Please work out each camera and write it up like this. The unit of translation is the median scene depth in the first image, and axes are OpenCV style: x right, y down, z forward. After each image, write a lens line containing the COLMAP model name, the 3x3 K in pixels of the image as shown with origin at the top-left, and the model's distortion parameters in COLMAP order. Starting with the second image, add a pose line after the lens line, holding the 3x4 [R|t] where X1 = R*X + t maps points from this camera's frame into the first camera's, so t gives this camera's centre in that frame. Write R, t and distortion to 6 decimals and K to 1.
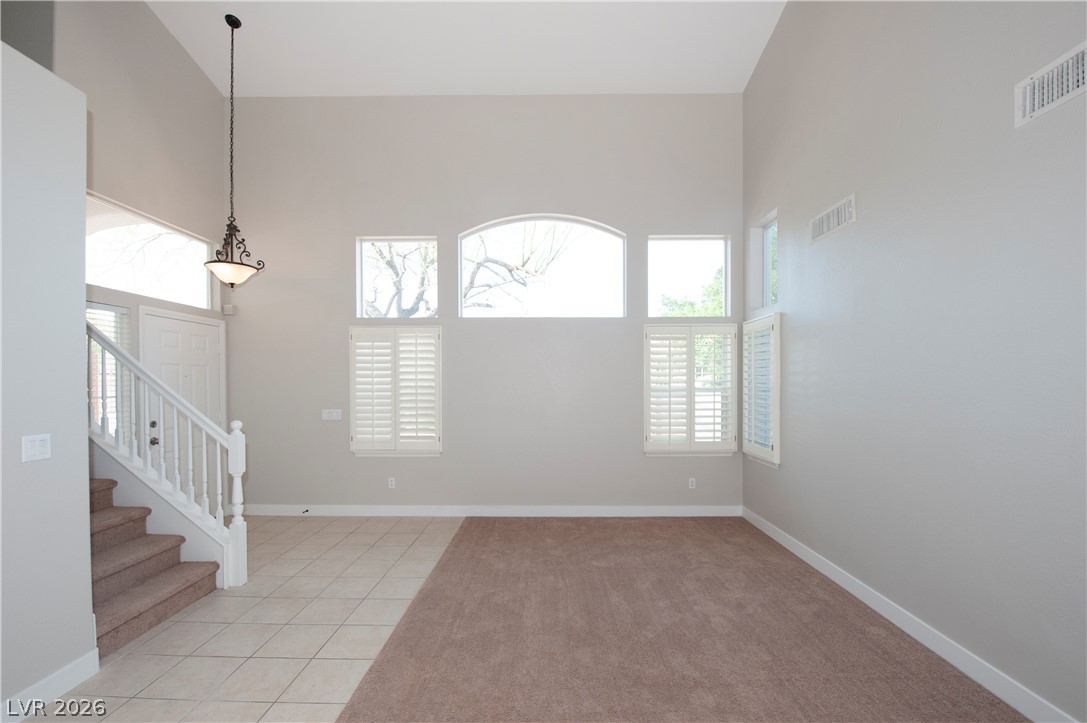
lens RADIAL K [[443.5, 0, 542.9], [0, 443.5, 383.6], [0, 0, 1]] dist [-0.001353, -0.000708]
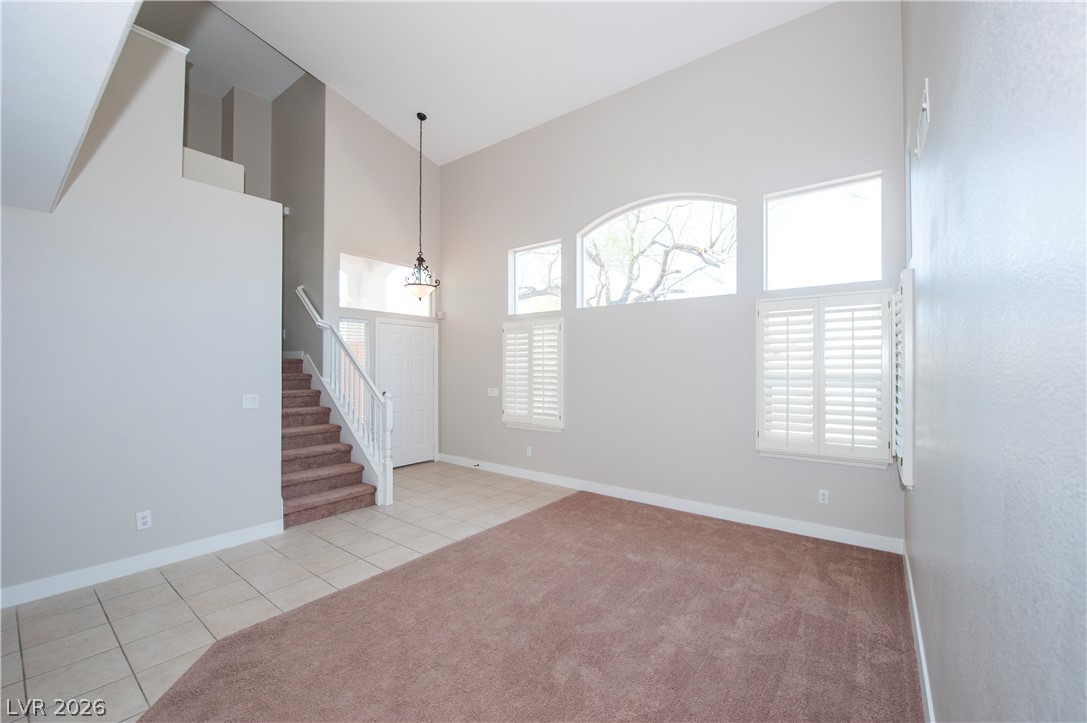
lens RADIAL K [[424.0, 0, 571.6], [0, 424.0, 363.3], [0, 0, 1]] dist [0.000276, 0.000019]
pose [[0.820332, -0.001991, -0.571884, 0.411933], [-0.005009, 0.999931, -0.010666, -0.001296], [0.571866, 0.011614, 0.820265, 0.128290]]
